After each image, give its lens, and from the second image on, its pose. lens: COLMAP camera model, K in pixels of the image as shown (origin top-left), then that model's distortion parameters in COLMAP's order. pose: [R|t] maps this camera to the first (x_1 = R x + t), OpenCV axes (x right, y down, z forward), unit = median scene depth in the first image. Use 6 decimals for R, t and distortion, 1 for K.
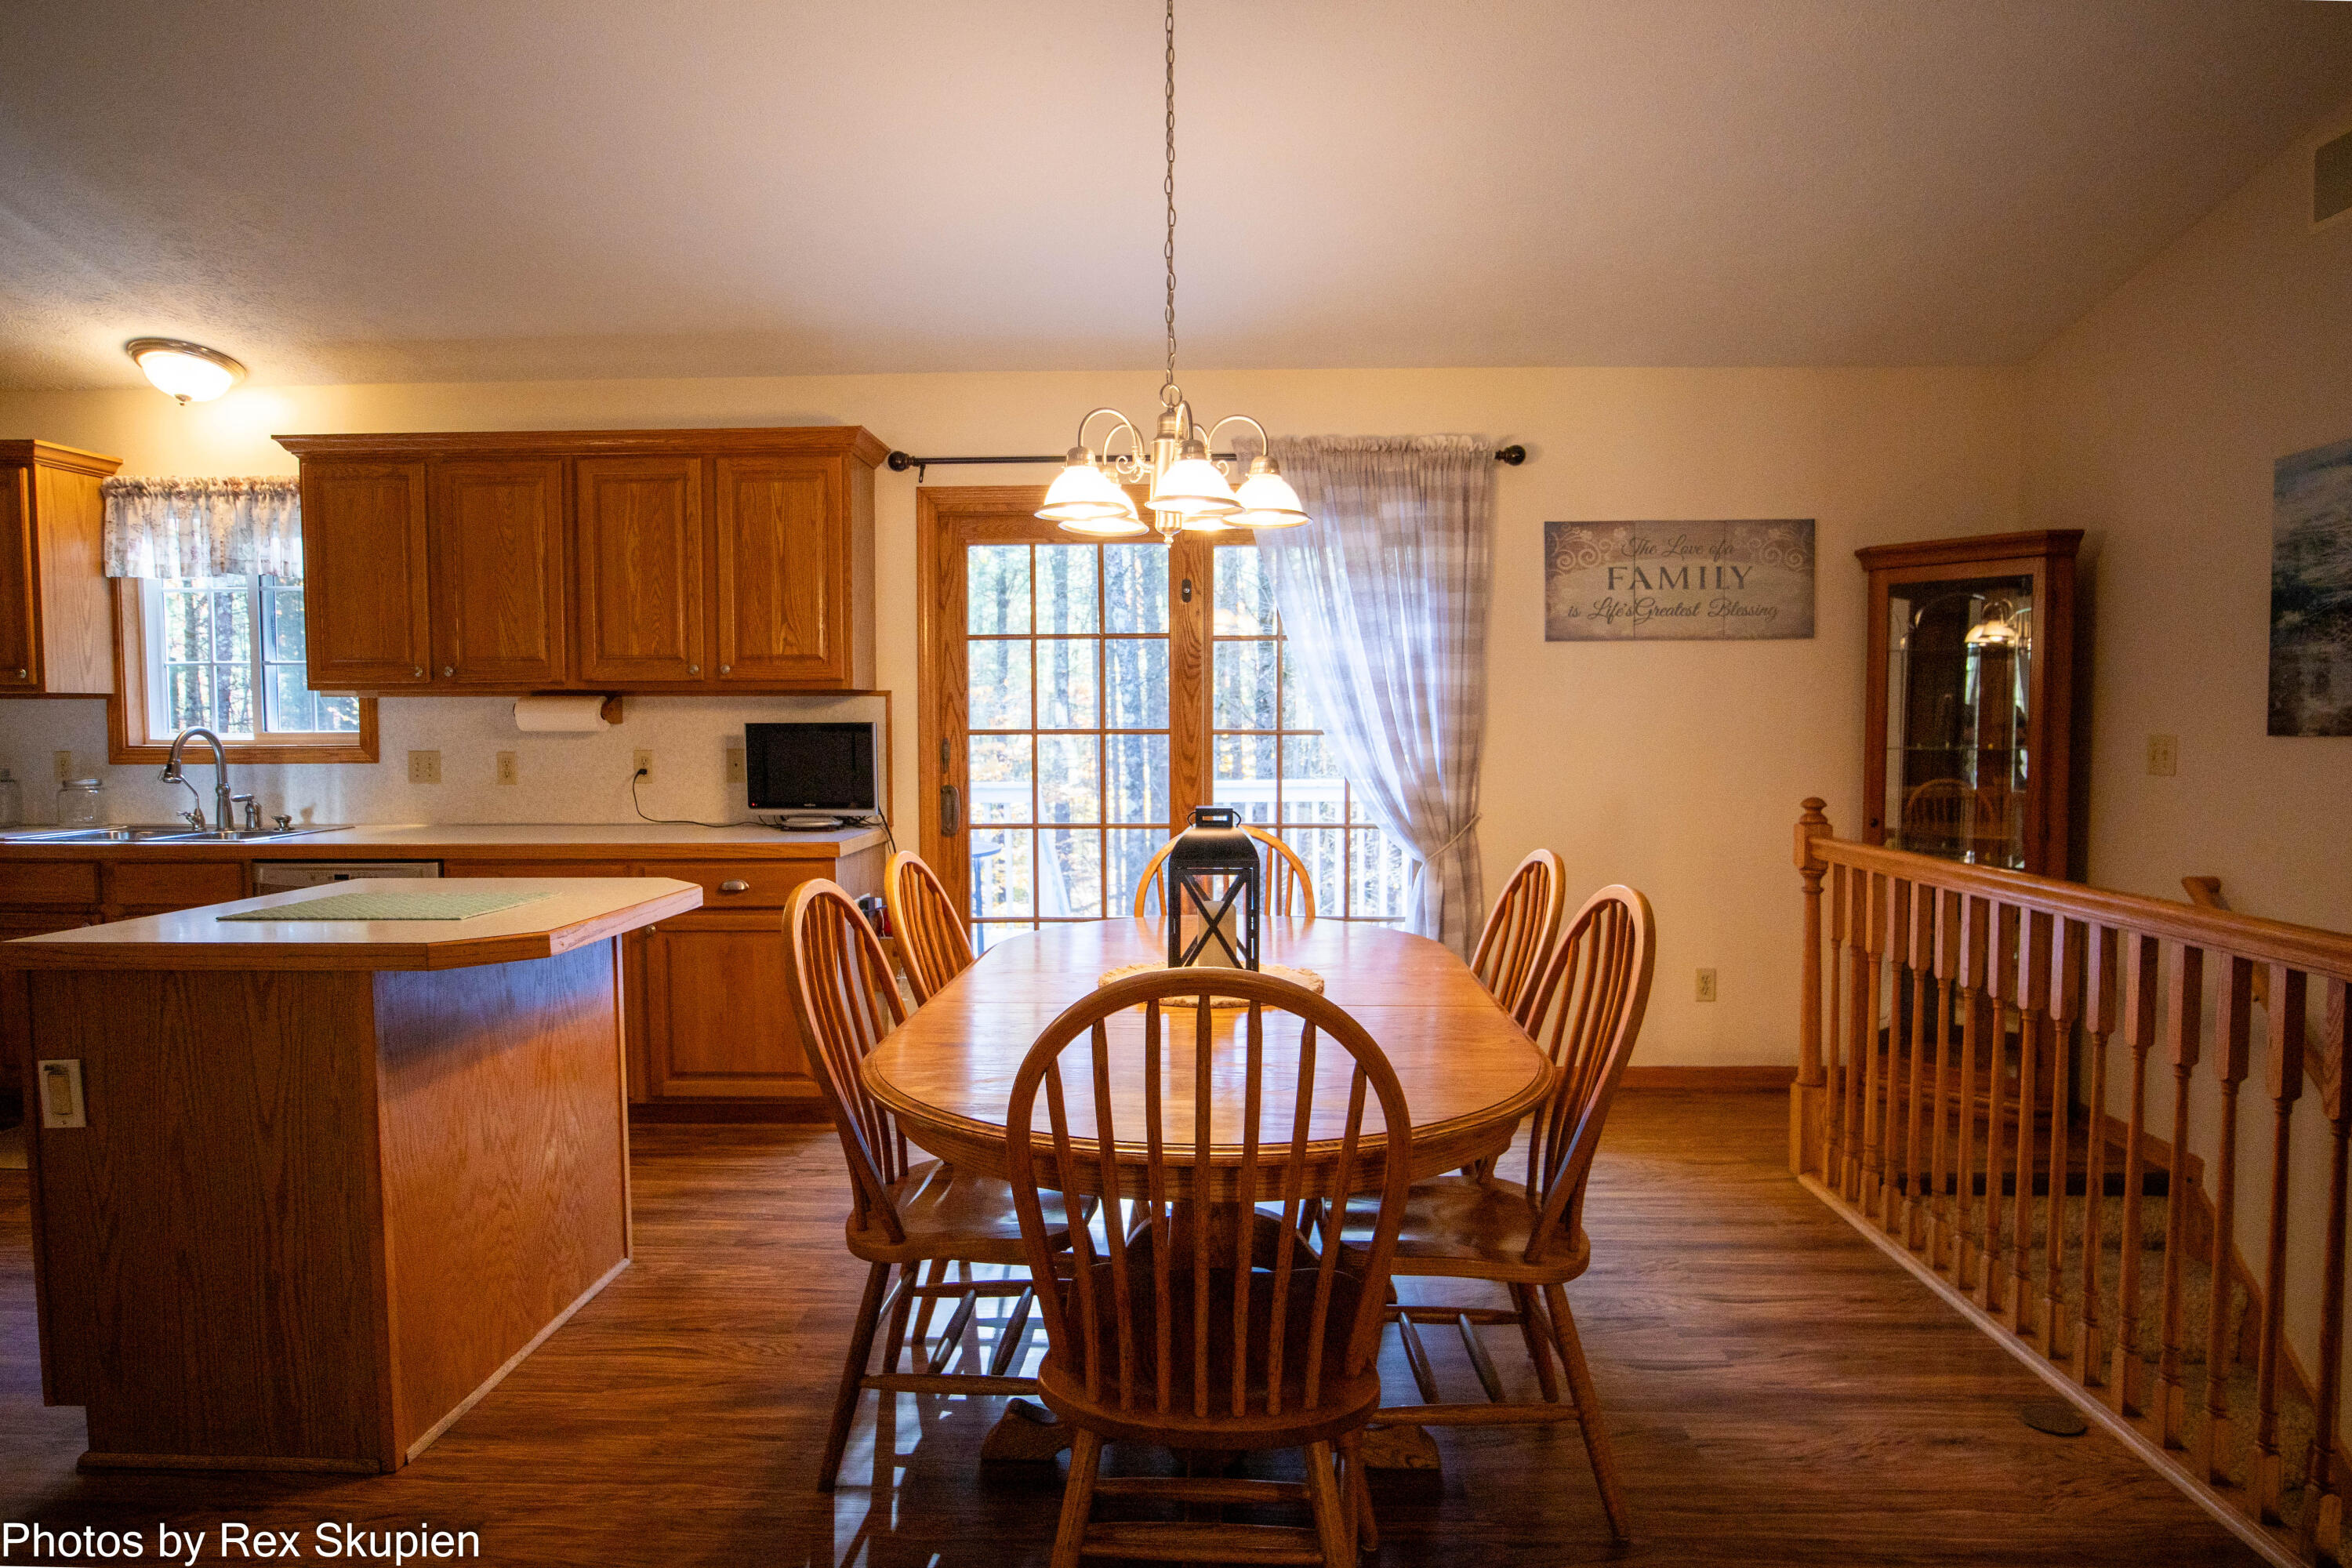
lens RADIAL K [[1367.4, 0, 1206.7], [0, 1367.4, 791.1], [0, 0, 1]] dist [-0.042659, 0.025755]
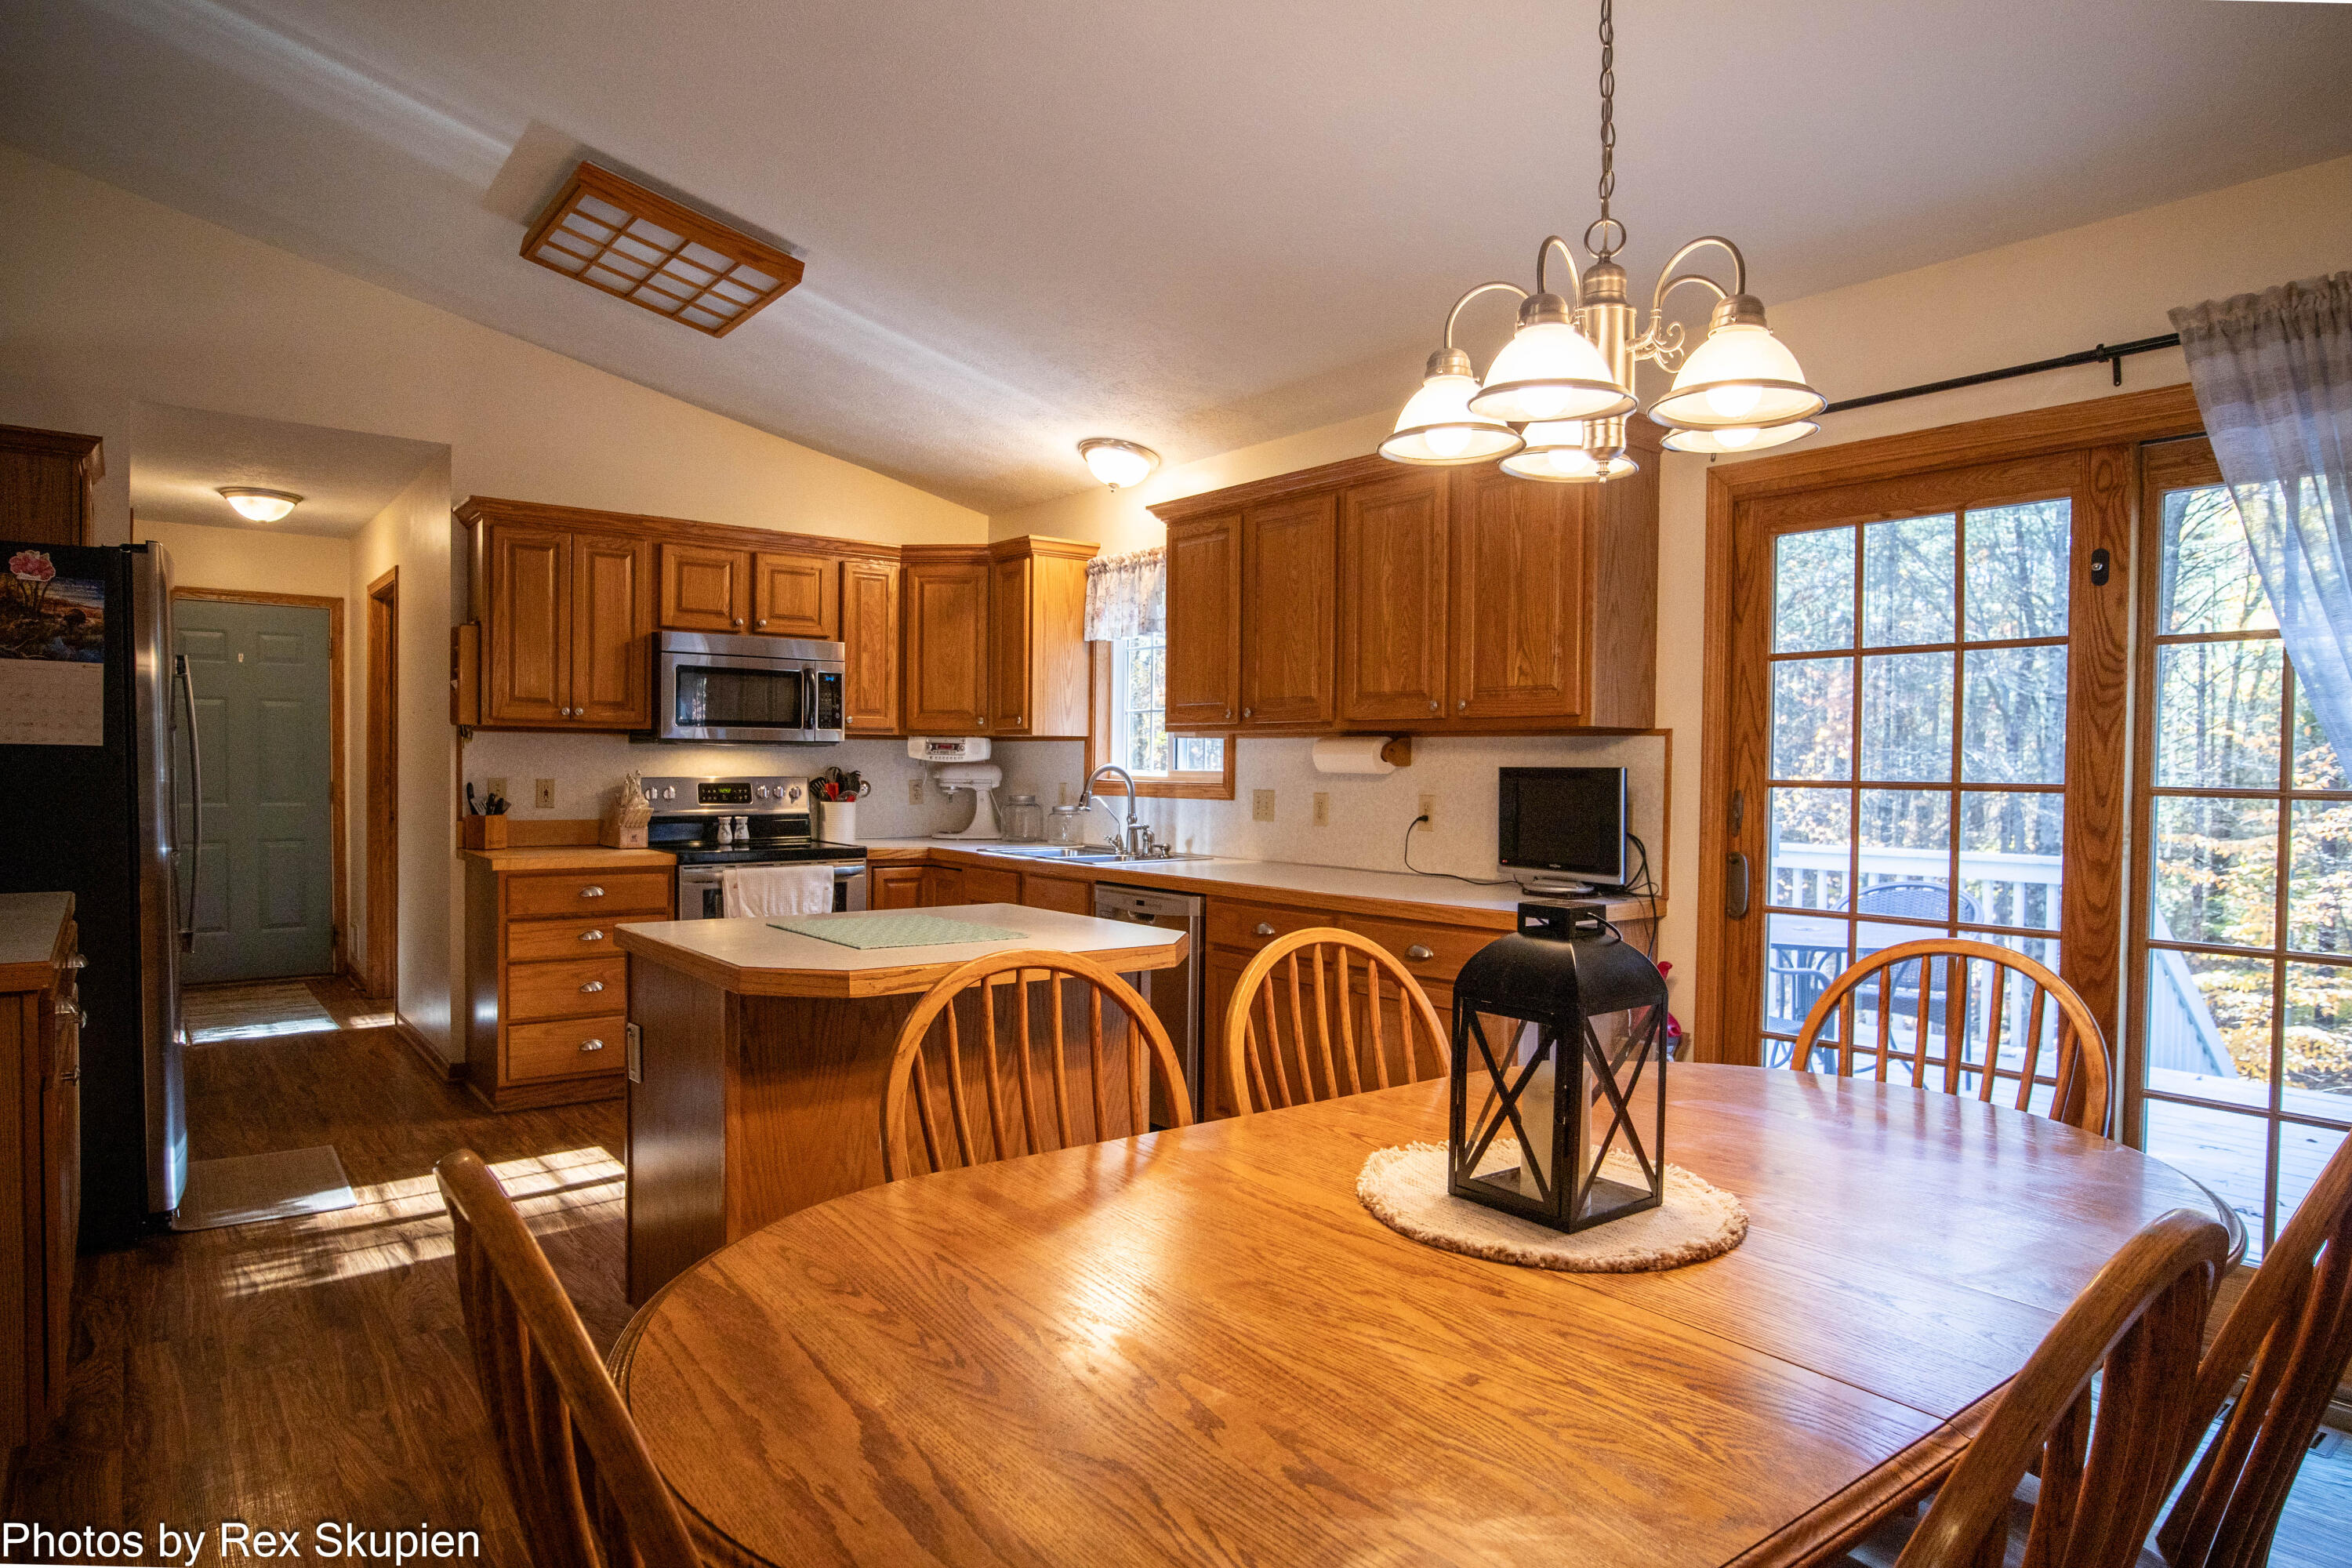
lens RADIAL K [[1367.4, 0, 1206.7], [0, 1367.4, 791.1], [0, 0, 1]] dist [-0.042659, 0.025755]
pose [[0.640667, 0.024716, -0.767421, 0.208885], [-0.055314, 0.998371, -0.014024, -0.011811], [0.765824, 0.051434, 0.640990, 0.295373]]
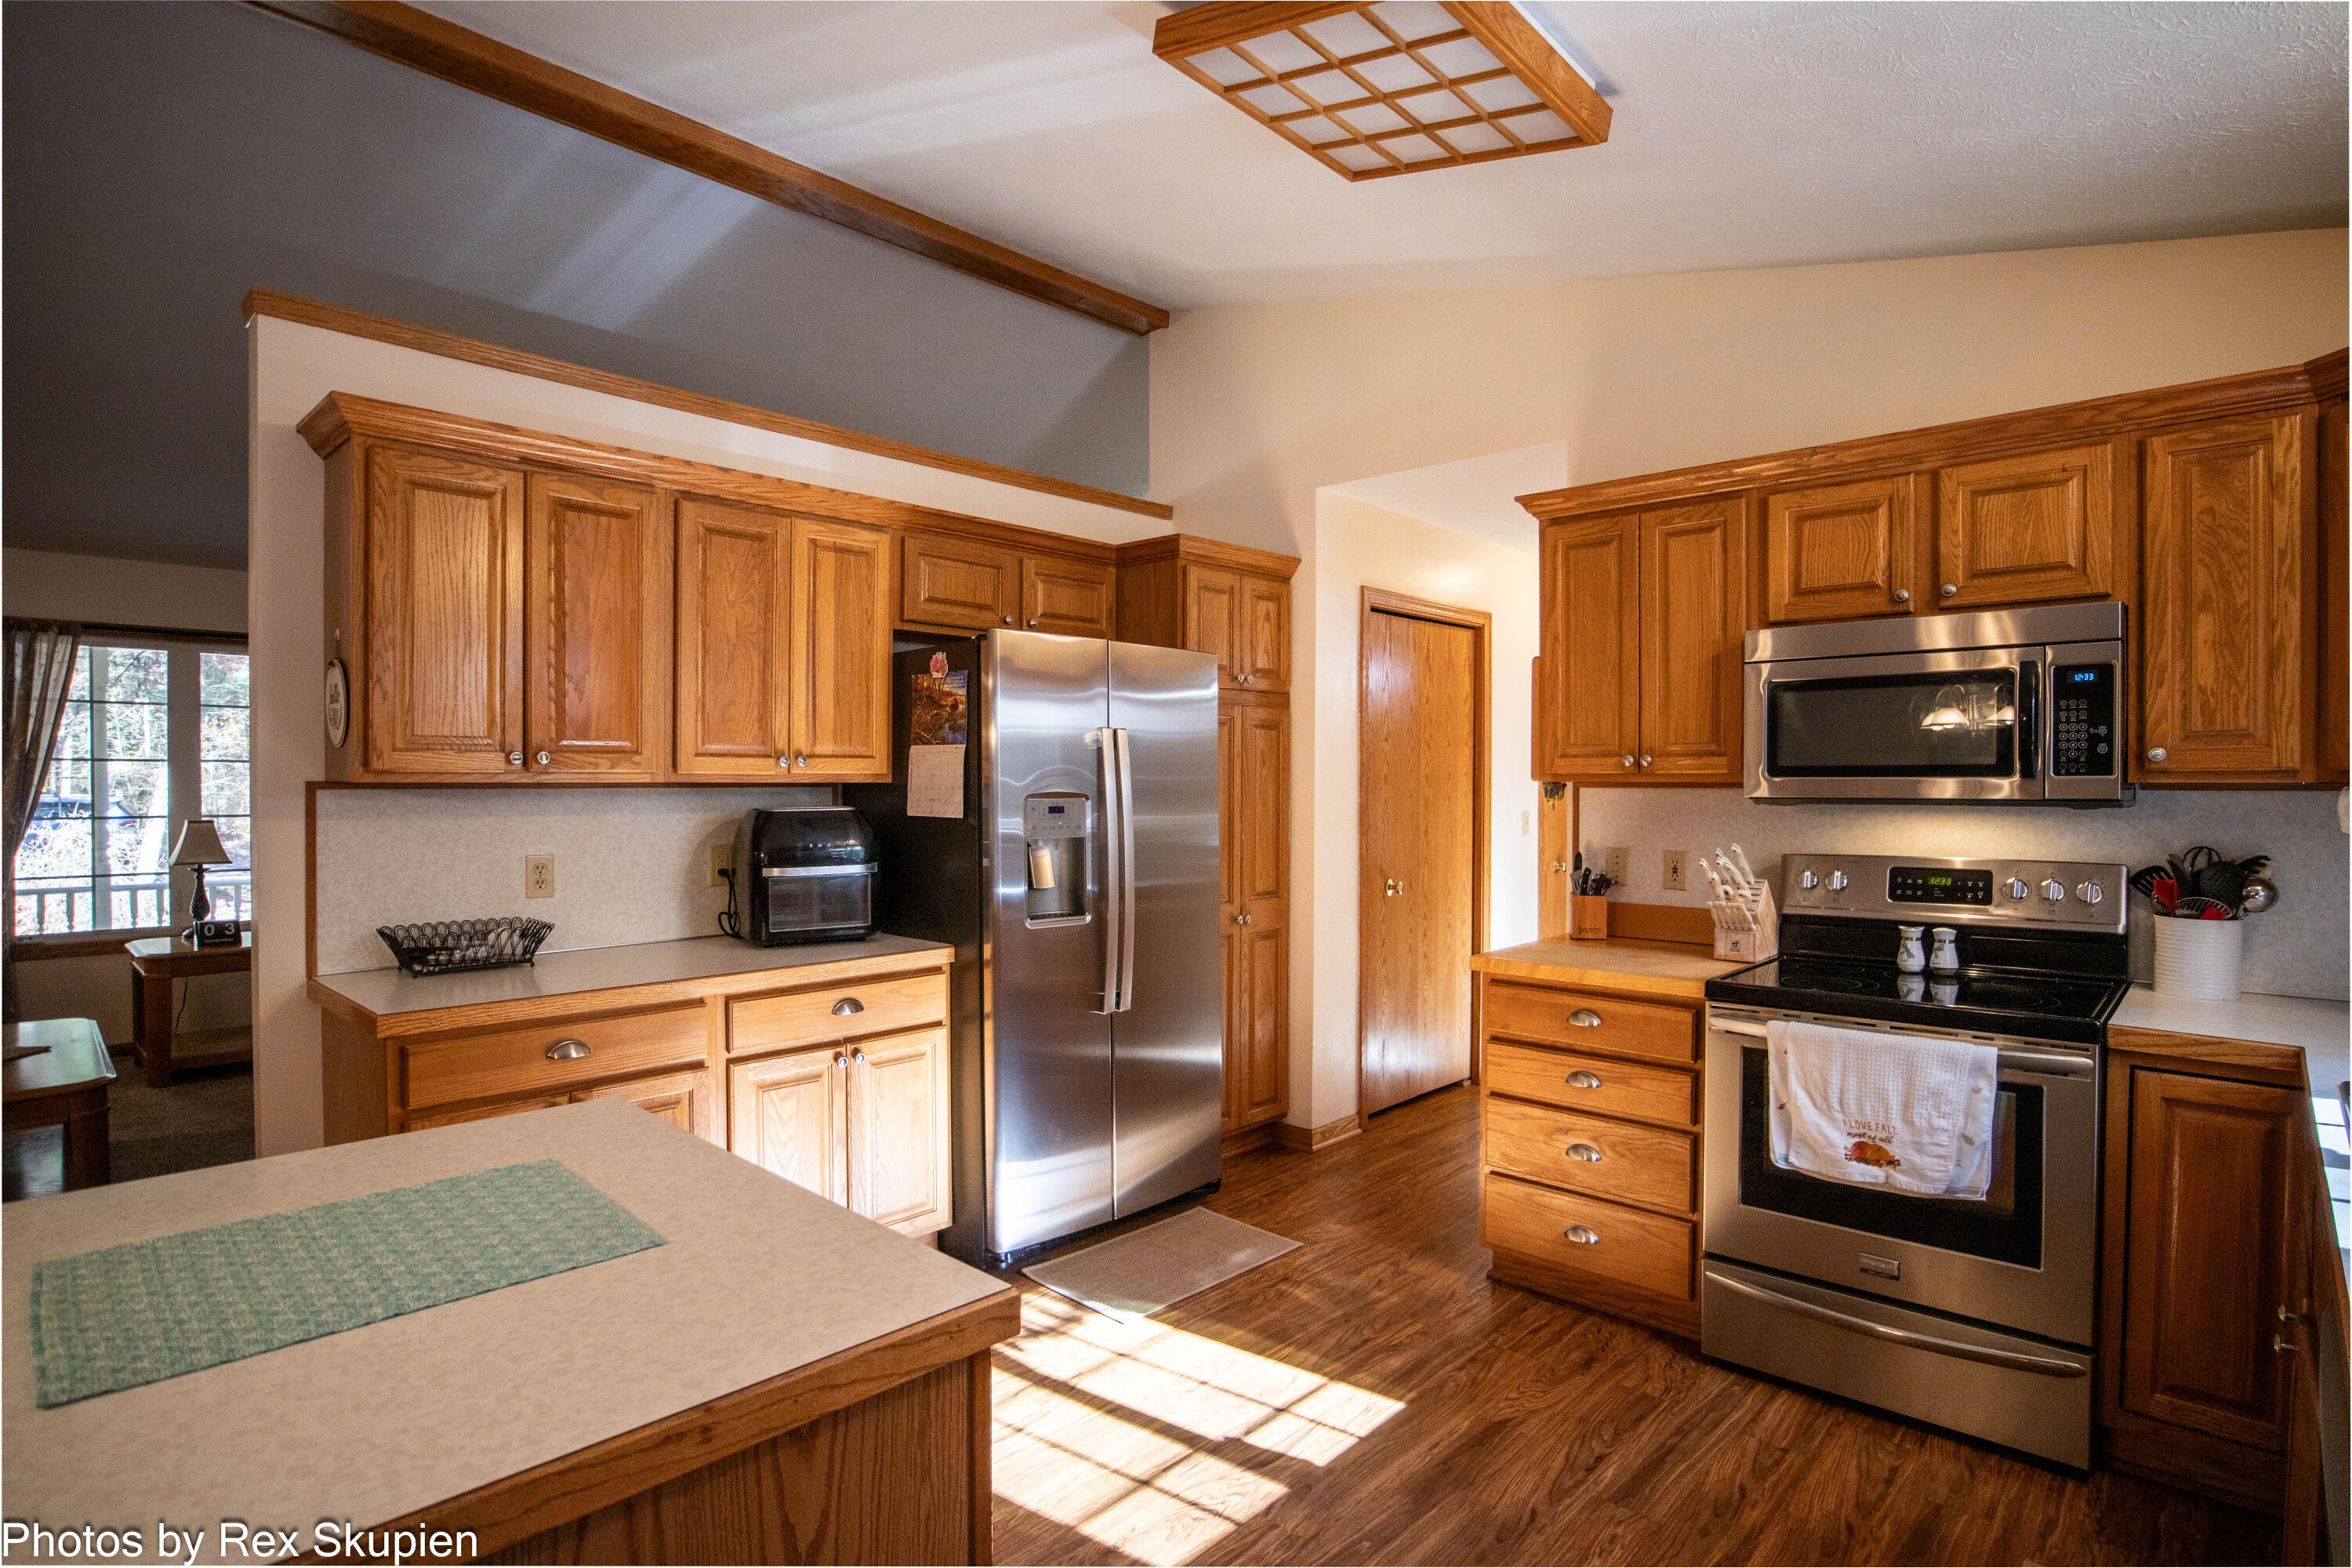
lens RADIAL K [[1198.1, 0, 1211.4], [0, 1198.1, 792.9], [0, 0, 1]] dist [-0.020620, 0.001808]
pose [[-0.664542, 0.008769, -0.747199, -0.275116], [-0.040456, 0.998042, 0.047694, -0.067214], [0.746155, 0.061924, -0.662886, 0.874737]]
